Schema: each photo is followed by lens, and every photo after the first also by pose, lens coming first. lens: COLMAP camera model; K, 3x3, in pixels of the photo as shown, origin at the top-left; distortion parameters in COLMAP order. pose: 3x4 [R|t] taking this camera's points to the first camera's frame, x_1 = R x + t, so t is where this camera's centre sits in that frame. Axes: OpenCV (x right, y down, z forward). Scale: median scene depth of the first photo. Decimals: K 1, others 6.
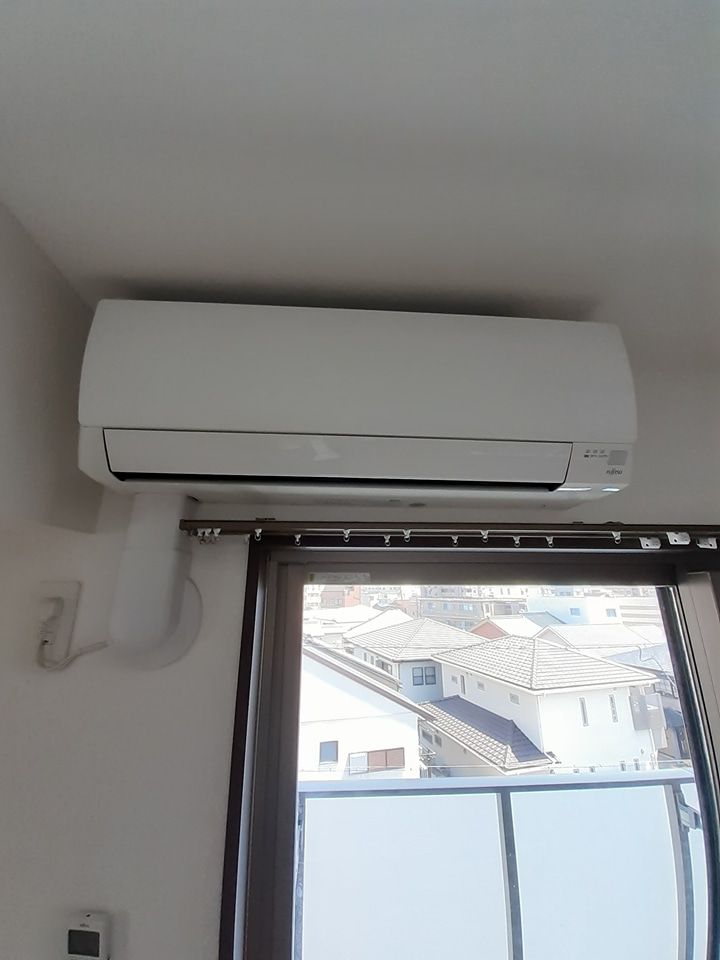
lens RADIAL K [[388.3, 0, 344.9], [0, 388.3, 467.2], [0, 0, 1]] dist [-0.000555, -0.005148]
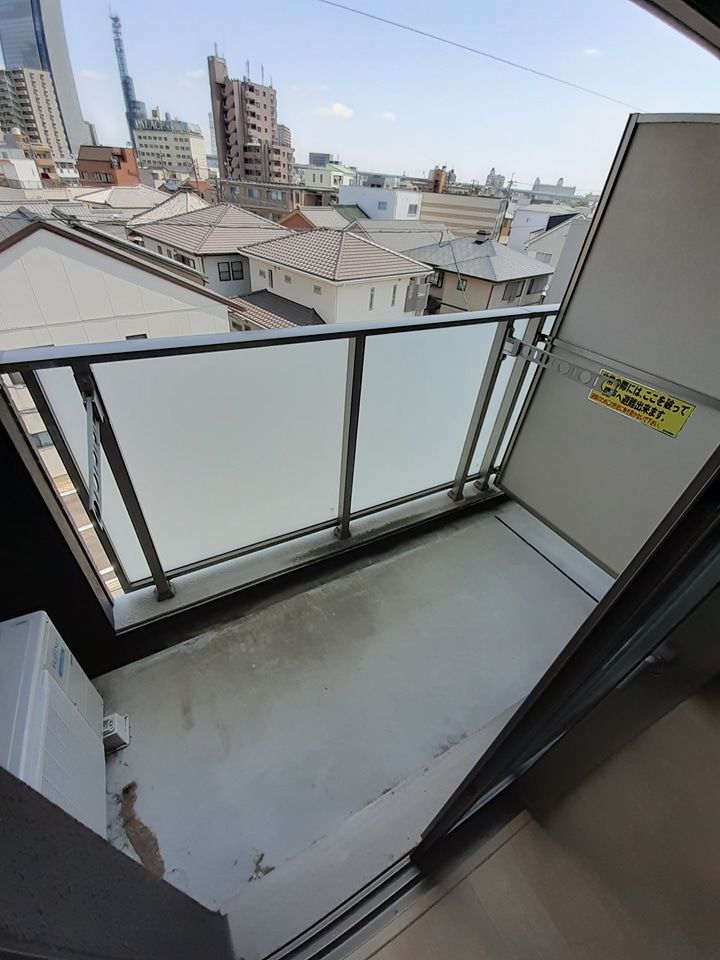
lens RADIAL K [[388.3, 0, 353.8], [0, 388.3, 476.3], [0, 0, 1]] dist [-0.000555, -0.005148]
pose [[0.897473, -0.215347, 0.384927, -0.000872], [-0.196659, 0.585793, 0.786239, 0.024395], [-0.394801, -0.781327, 0.483384, 0.023857]]
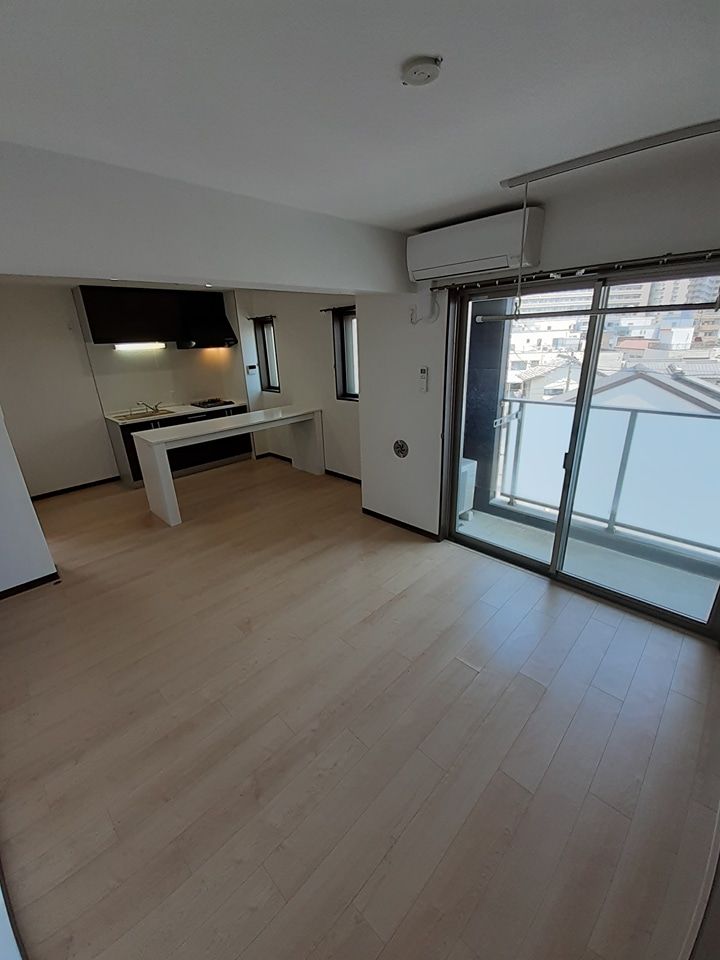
lens RADIAL K [[388.3, 0, 356.4], [0, 388.3, 482.5], [0, 0, 1]] dist [-0.000555, -0.005148]
pose [[0.683166, 0.228774, -0.693504, 0.059762], [0.258923, 0.812083, 0.522954, -0.013876], [0.682820, -0.536828, 0.495552, -0.068891]]
